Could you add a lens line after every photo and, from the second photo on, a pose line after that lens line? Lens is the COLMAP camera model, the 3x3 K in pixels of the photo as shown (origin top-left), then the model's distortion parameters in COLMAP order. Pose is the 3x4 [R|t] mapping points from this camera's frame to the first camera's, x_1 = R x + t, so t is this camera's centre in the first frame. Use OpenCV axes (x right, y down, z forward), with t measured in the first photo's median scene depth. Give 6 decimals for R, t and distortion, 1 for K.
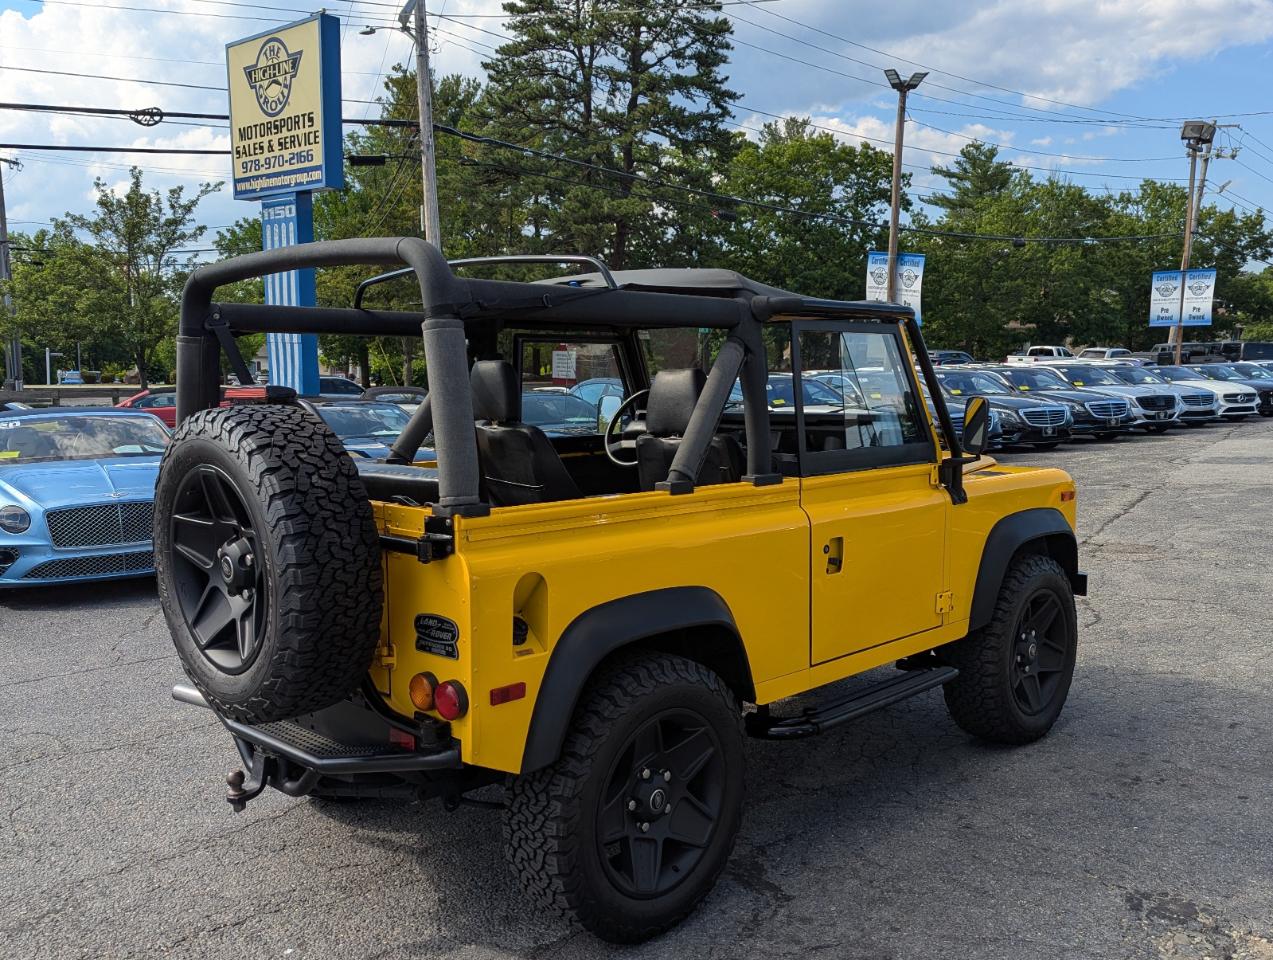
lens RADIAL K [[1150.0, 0, 635.9], [0, 1150.0, 543.6], [0, 0, 1]] dist [0.058467, -0.005691]
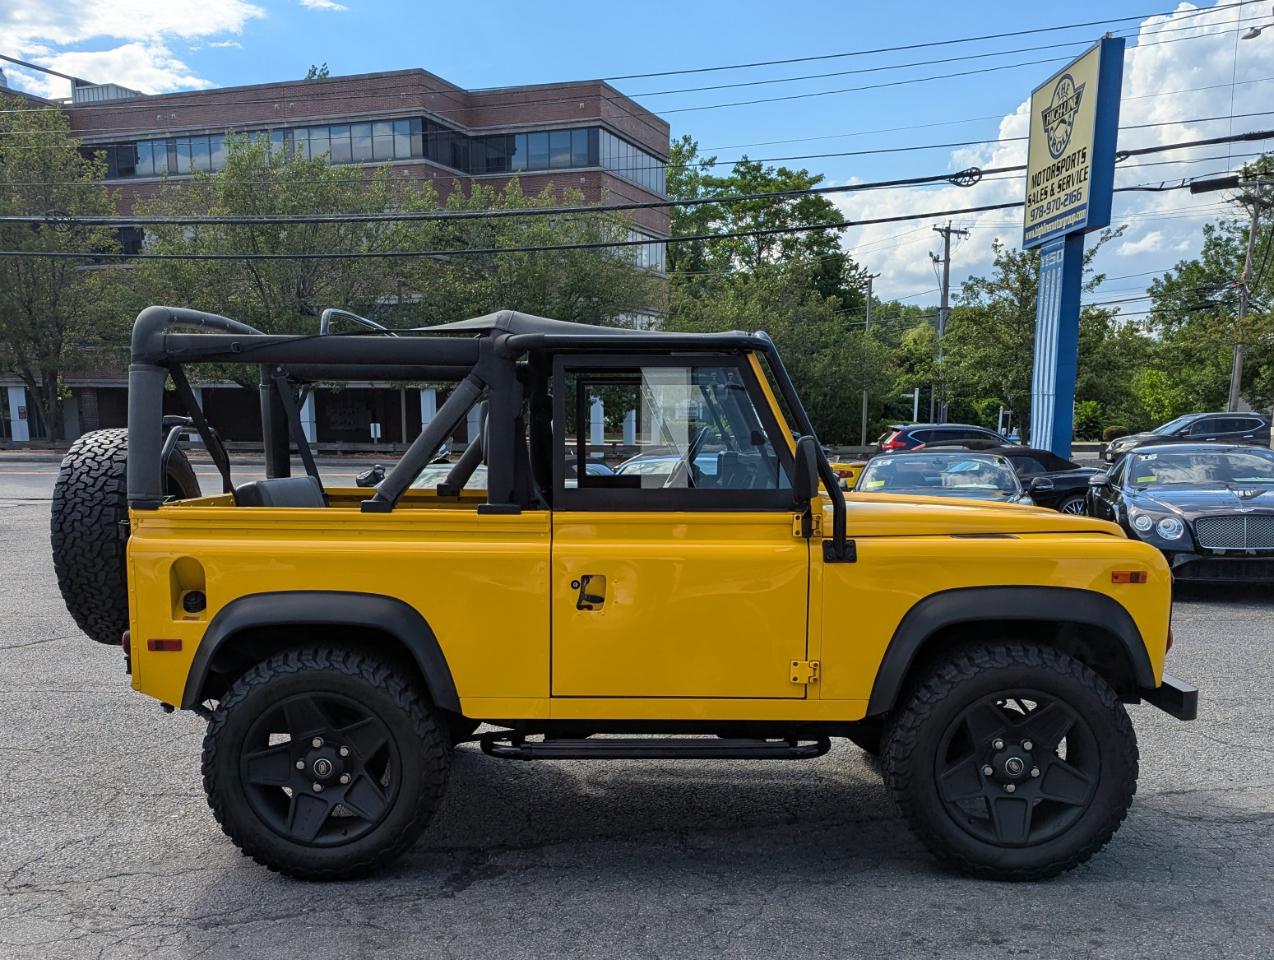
lens RADIAL K [[1198.7, 0, 629.9], [0, 1198.7, 623.5], [0, 0, 1]] dist [0.057774, -0.028779]
pose [[0.689808, 0.122227, -0.713600, 0.208388], [-0.114058, 0.991685, 0.059603, -0.006536], [0.714951, 0.040277, 0.698013, 0.067393]]
